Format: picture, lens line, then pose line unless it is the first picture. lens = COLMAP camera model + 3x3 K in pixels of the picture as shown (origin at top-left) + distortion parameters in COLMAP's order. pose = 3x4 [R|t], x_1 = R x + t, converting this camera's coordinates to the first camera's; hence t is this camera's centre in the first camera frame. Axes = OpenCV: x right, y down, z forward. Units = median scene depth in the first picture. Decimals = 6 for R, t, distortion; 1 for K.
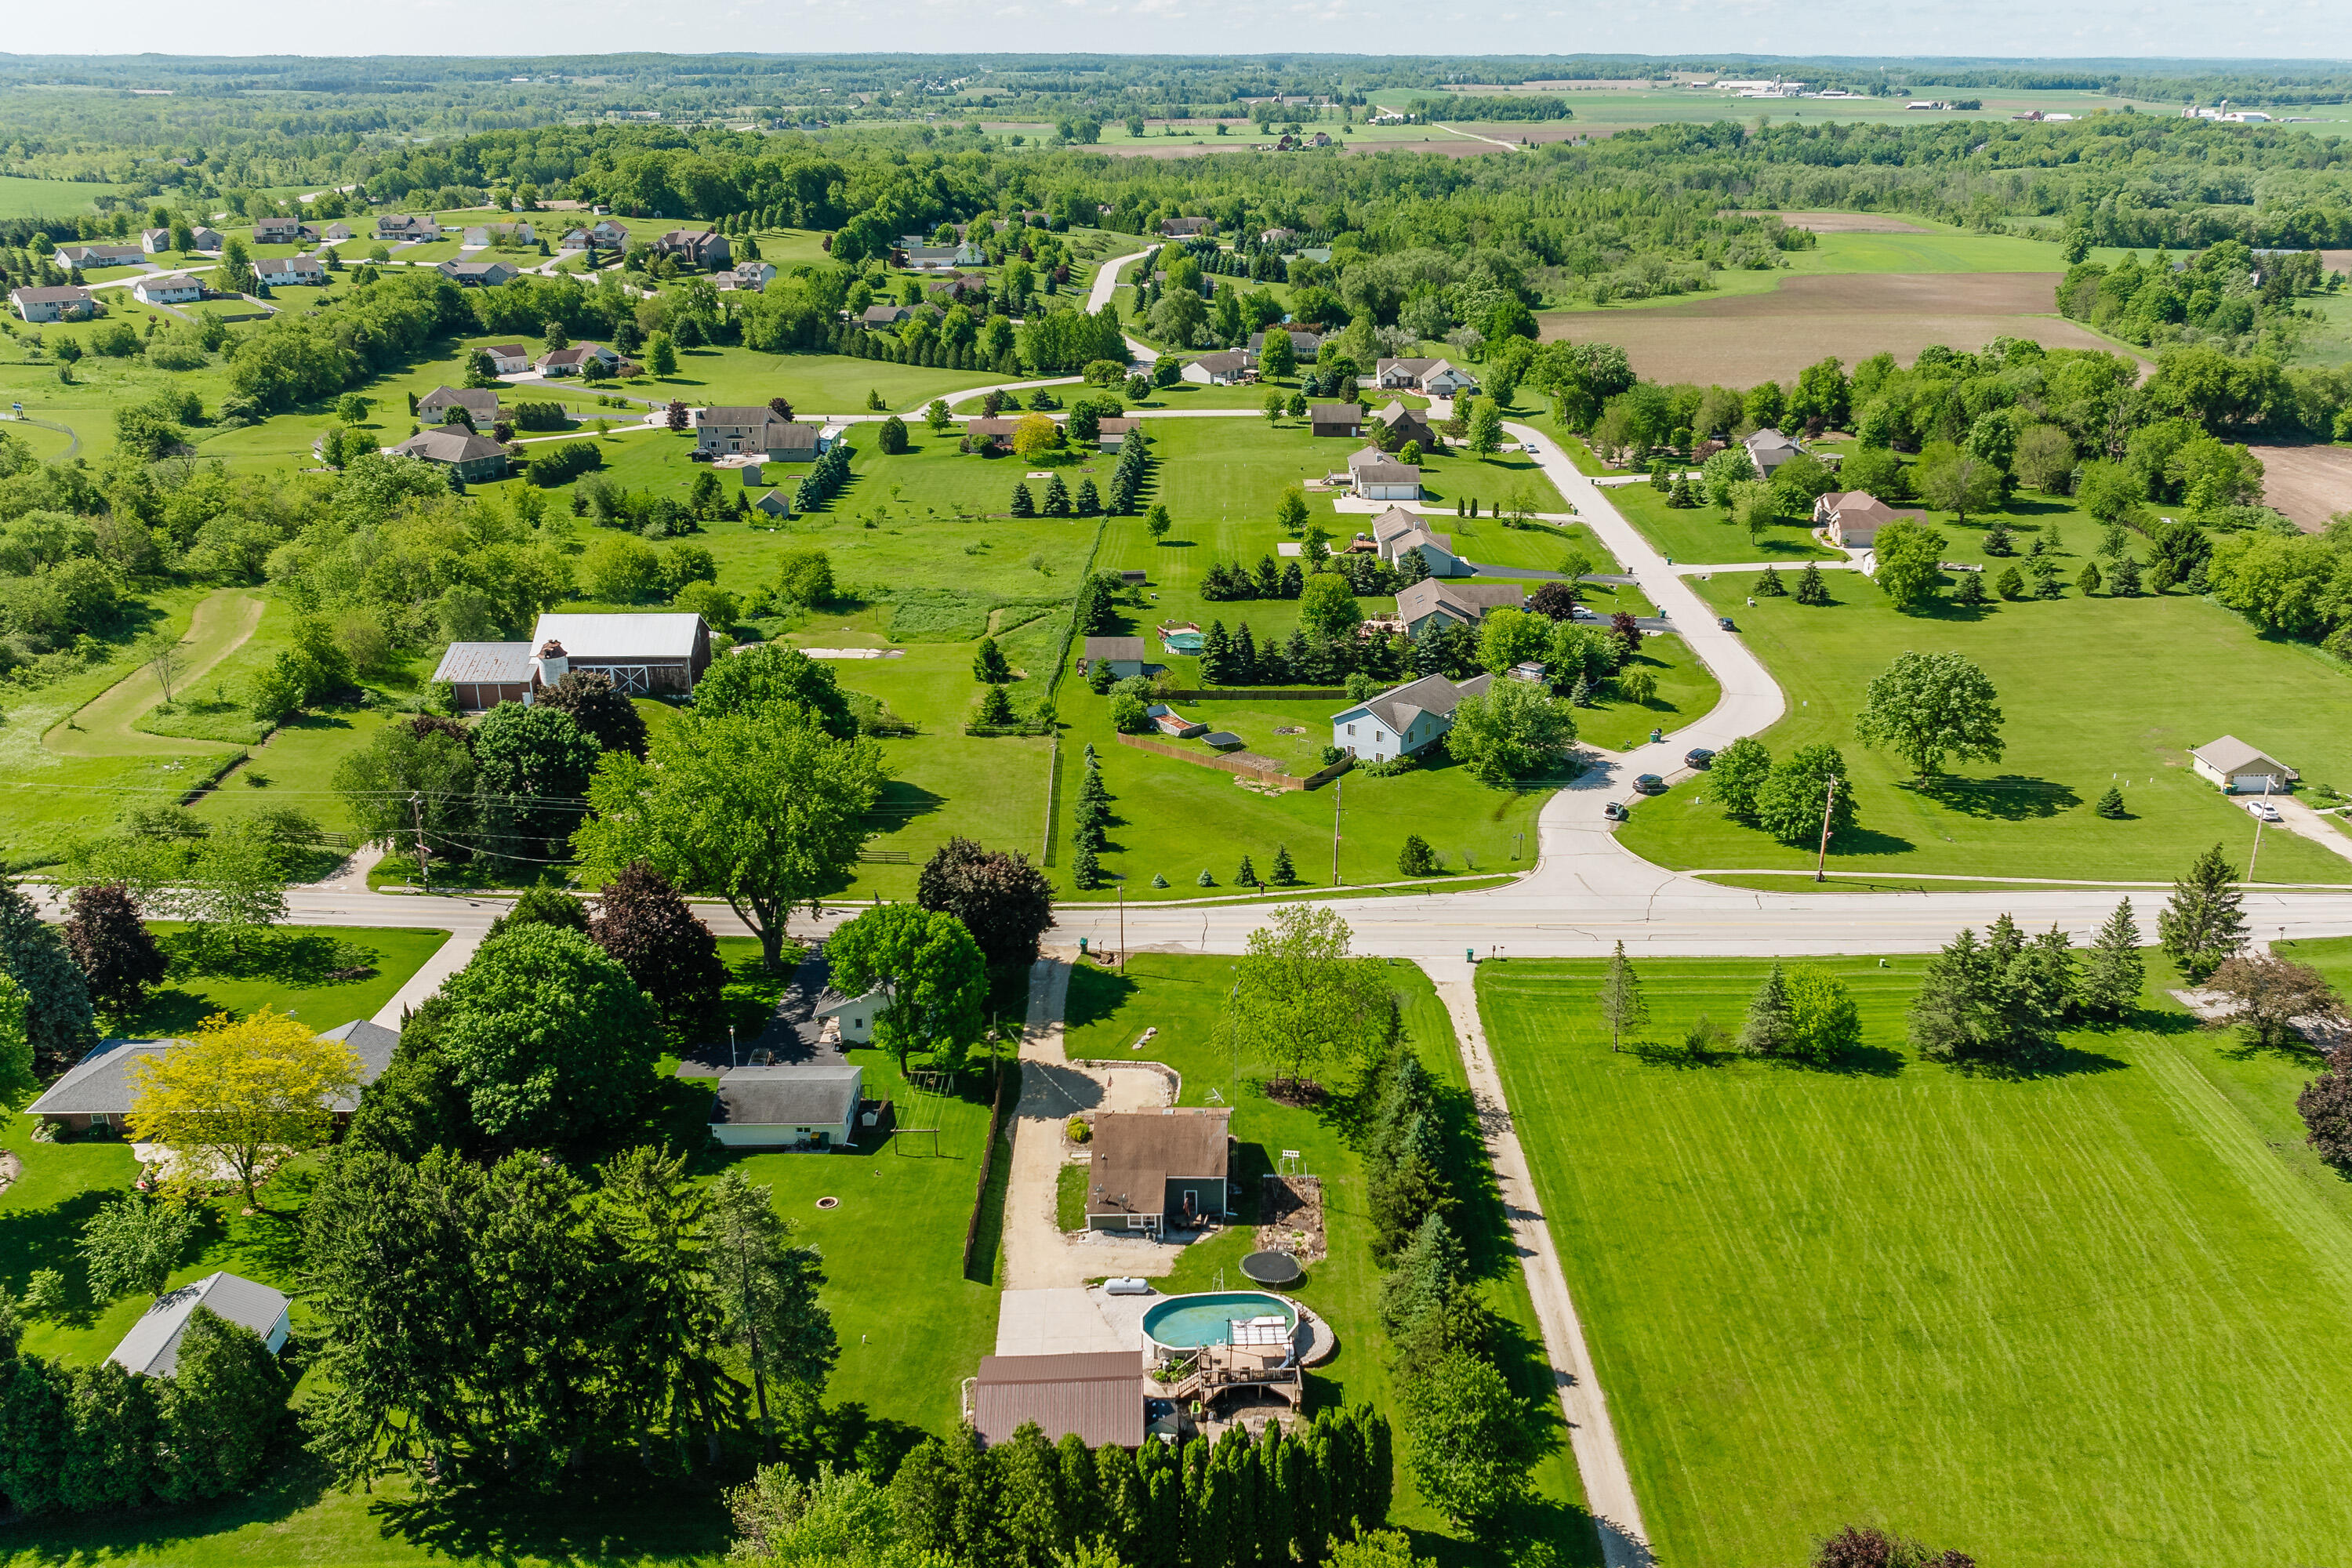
lens RADIAL K [[1970.4, 0, 1256.1], [0, 1970.4, 775.6], [0, 0, 1]] dist [-0.011909, -0.017999]
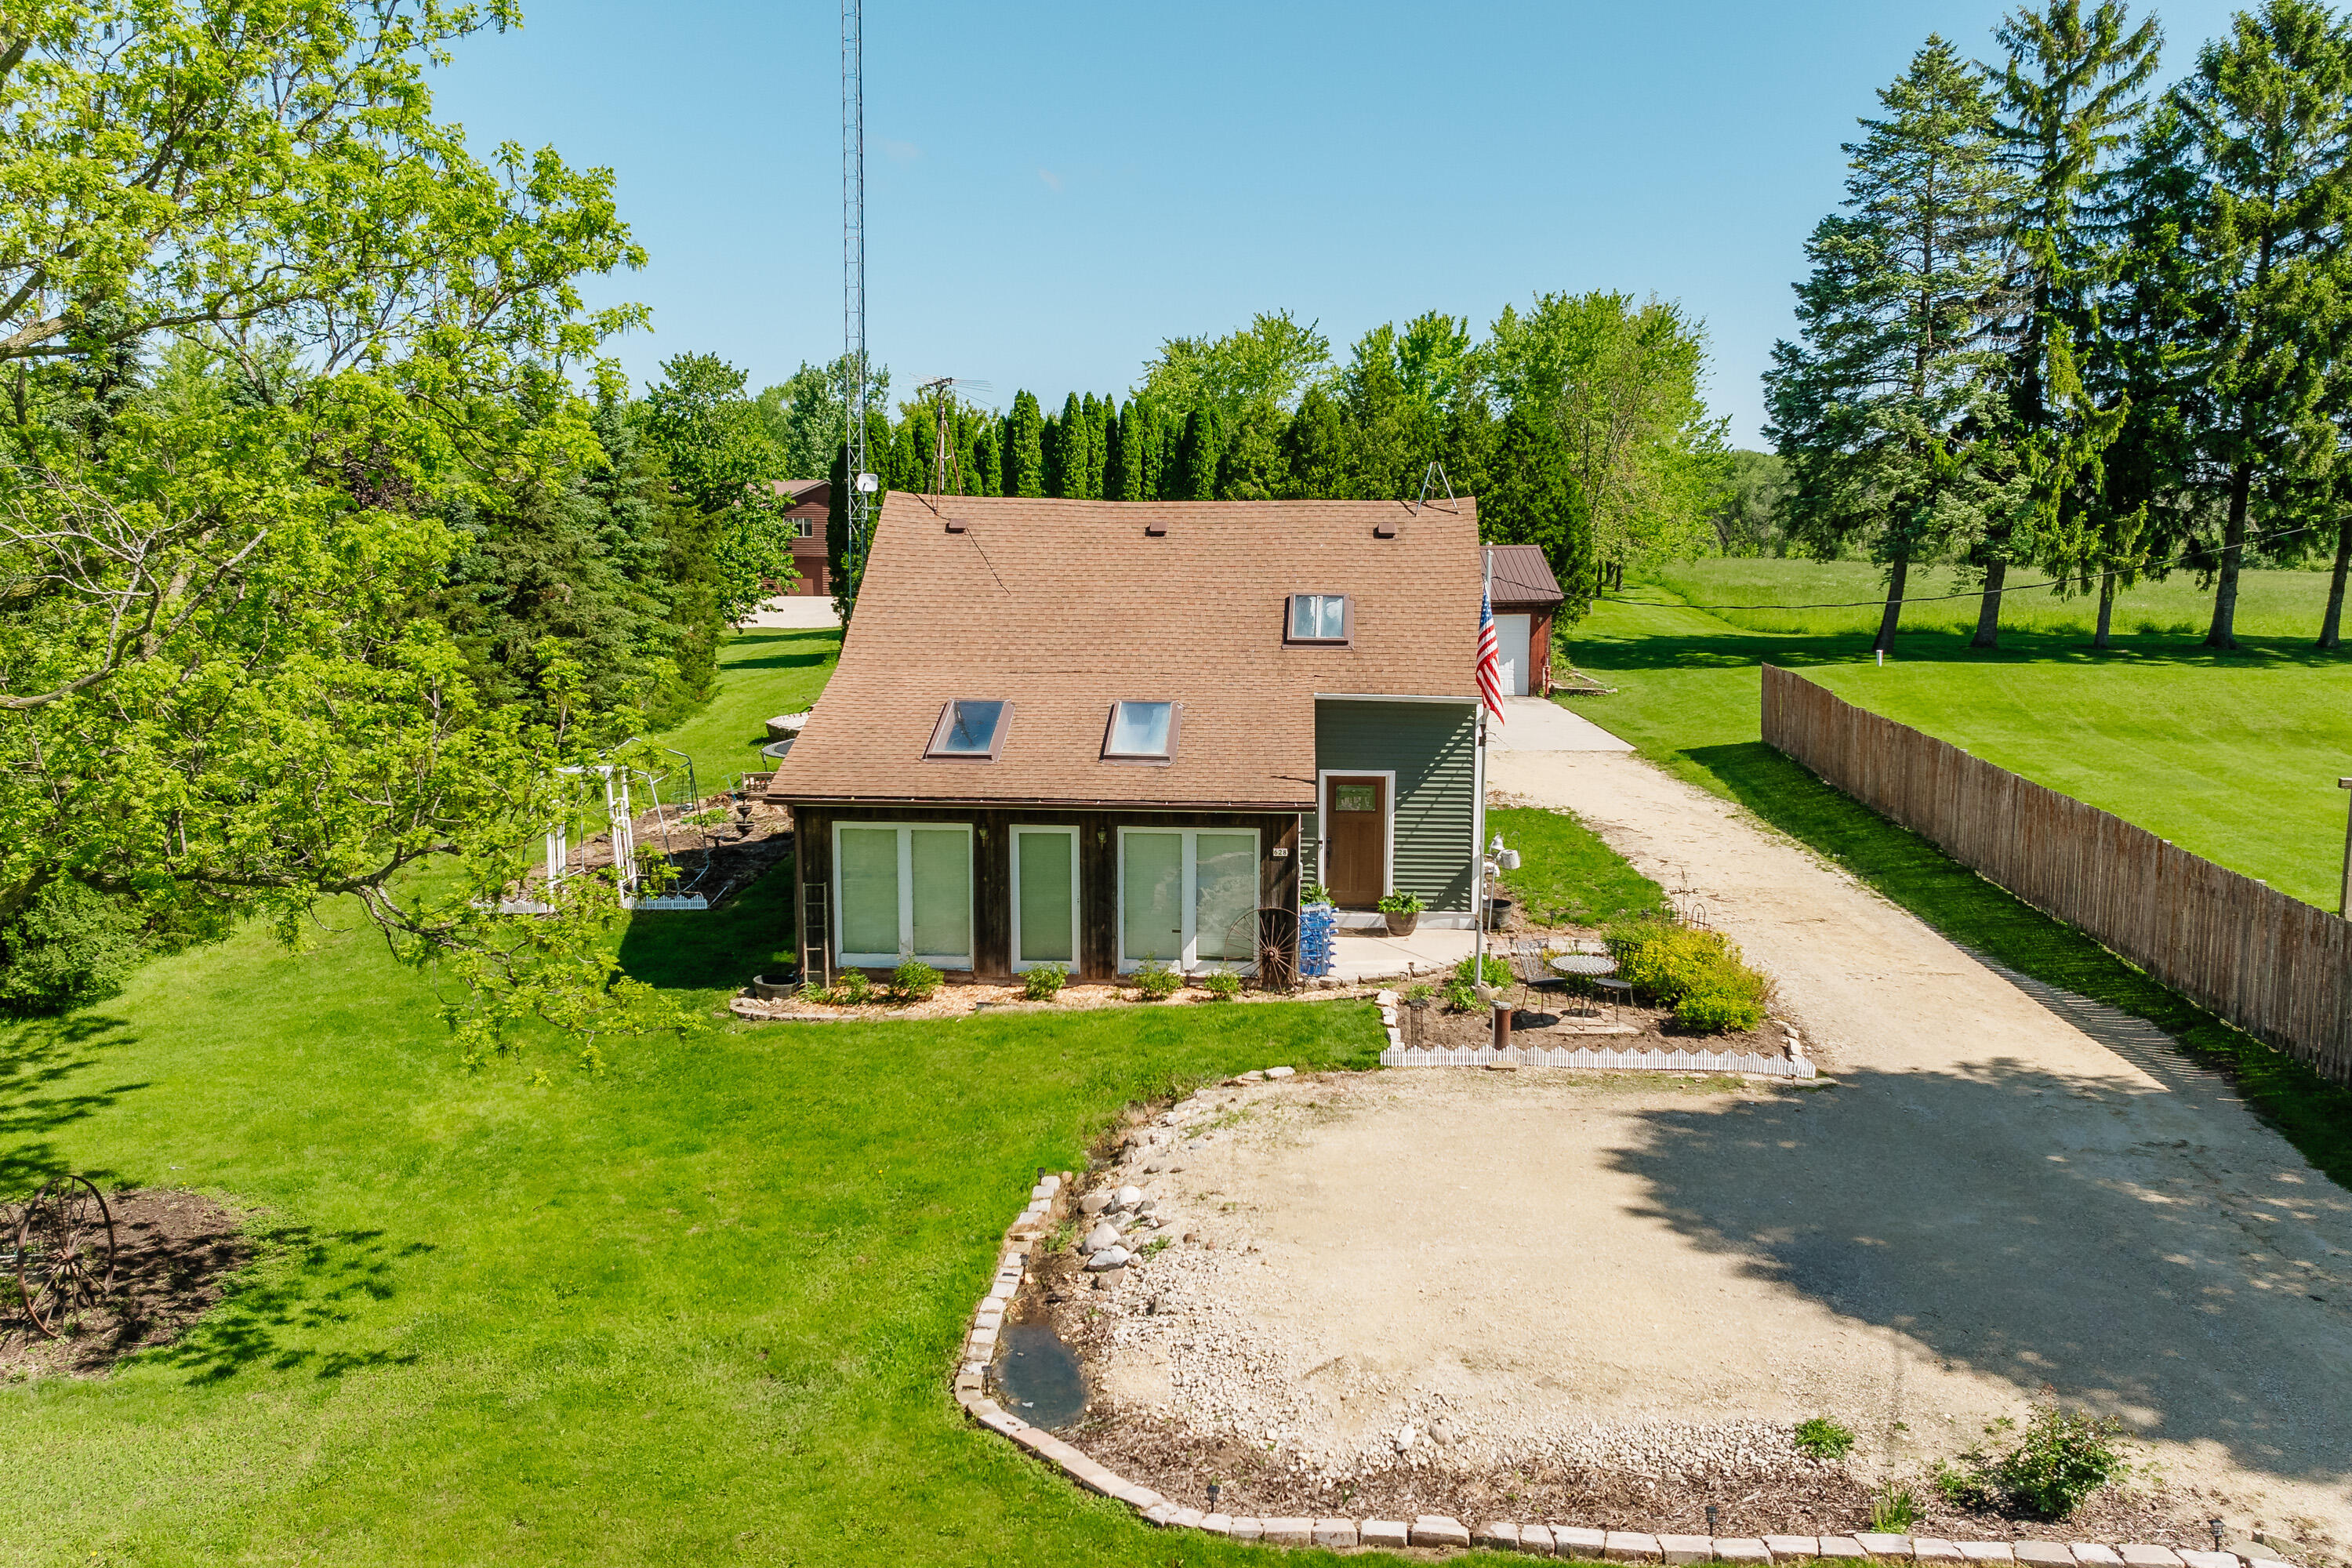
lens RADIAL K [[1969.0, 0, 1178.0], [0, 1969.0, 777.6], [0, 0, 1]] dist [-0.020664, -0.012207]
pose [[-0.998312, -0.015374, 0.056004, -0.036028], [0.012496, 0.884873, 0.465666, 0.055545], [-0.056716, 0.465579, -0.883187, 0.715242]]
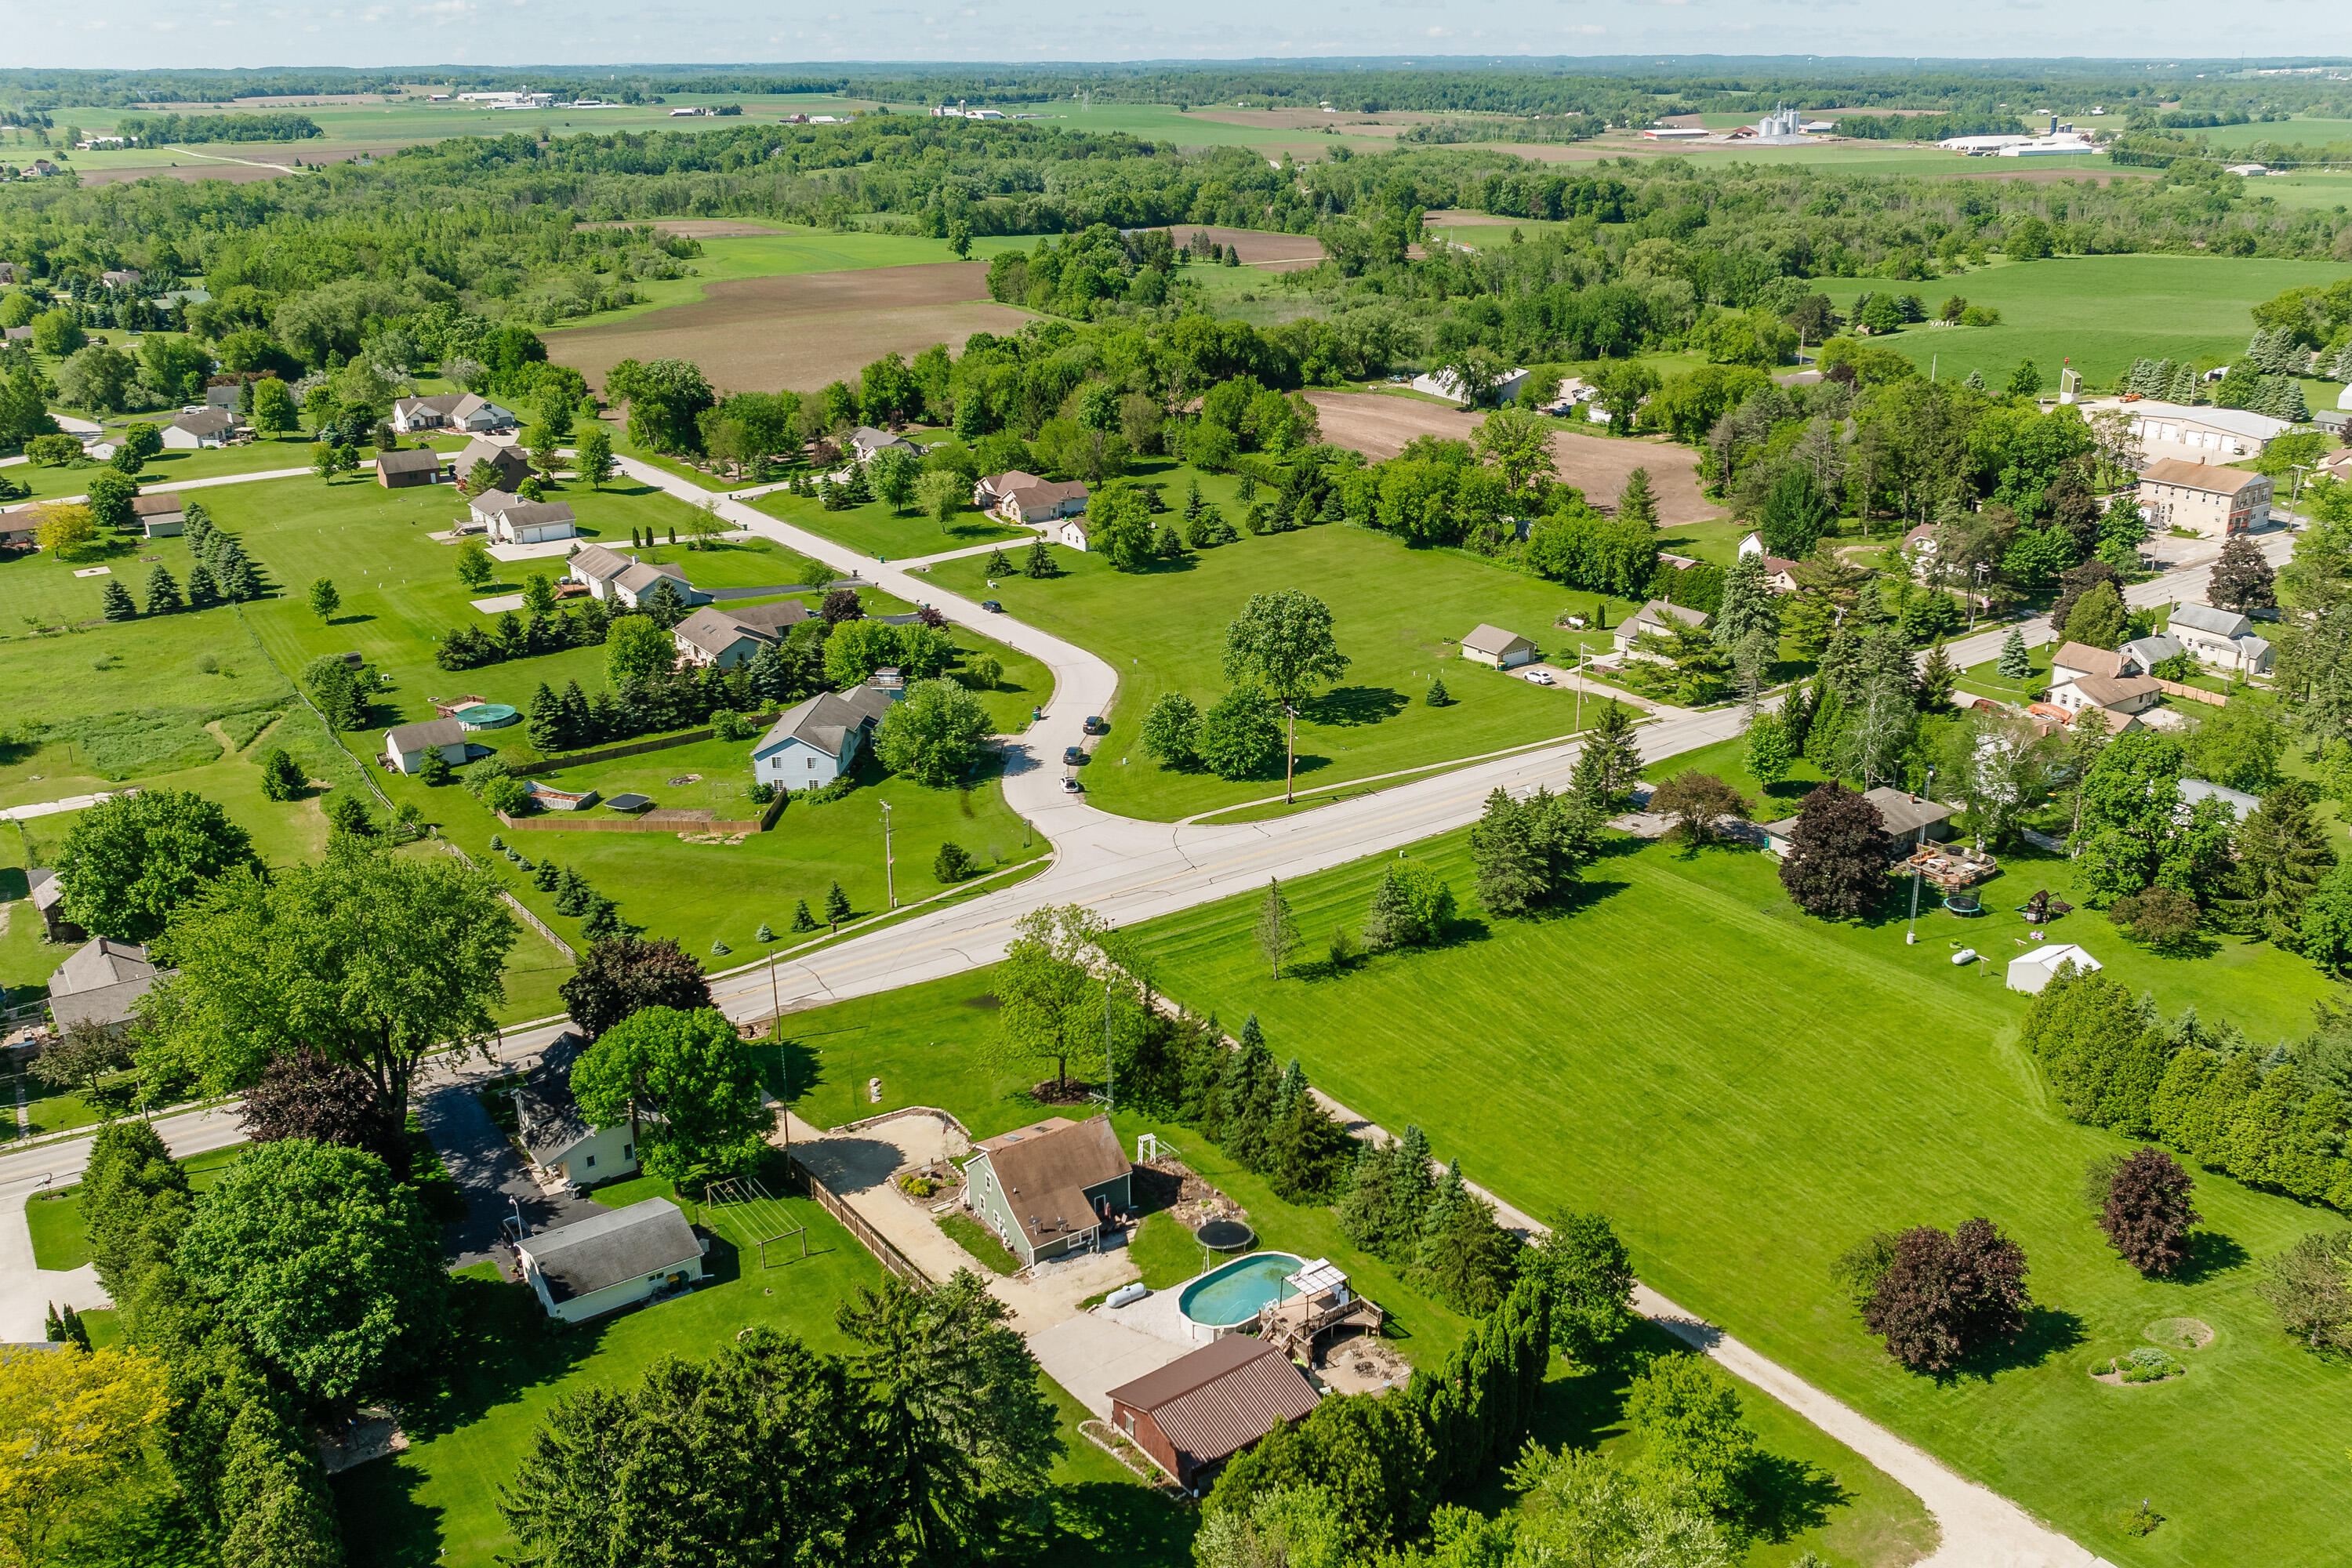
lens RADIAL K [[1970.4, 0, 1256.1], [0, 1970.4, 775.6], [0, 0, 1]] dist [-0.011909, -0.017999]
pose [[0.823325, -0.198199, 0.531839, -0.266961], [0.200097, 0.978243, 0.054794, -0.022378], [-0.531127, 0.061306, 0.845071, 0.055204]]
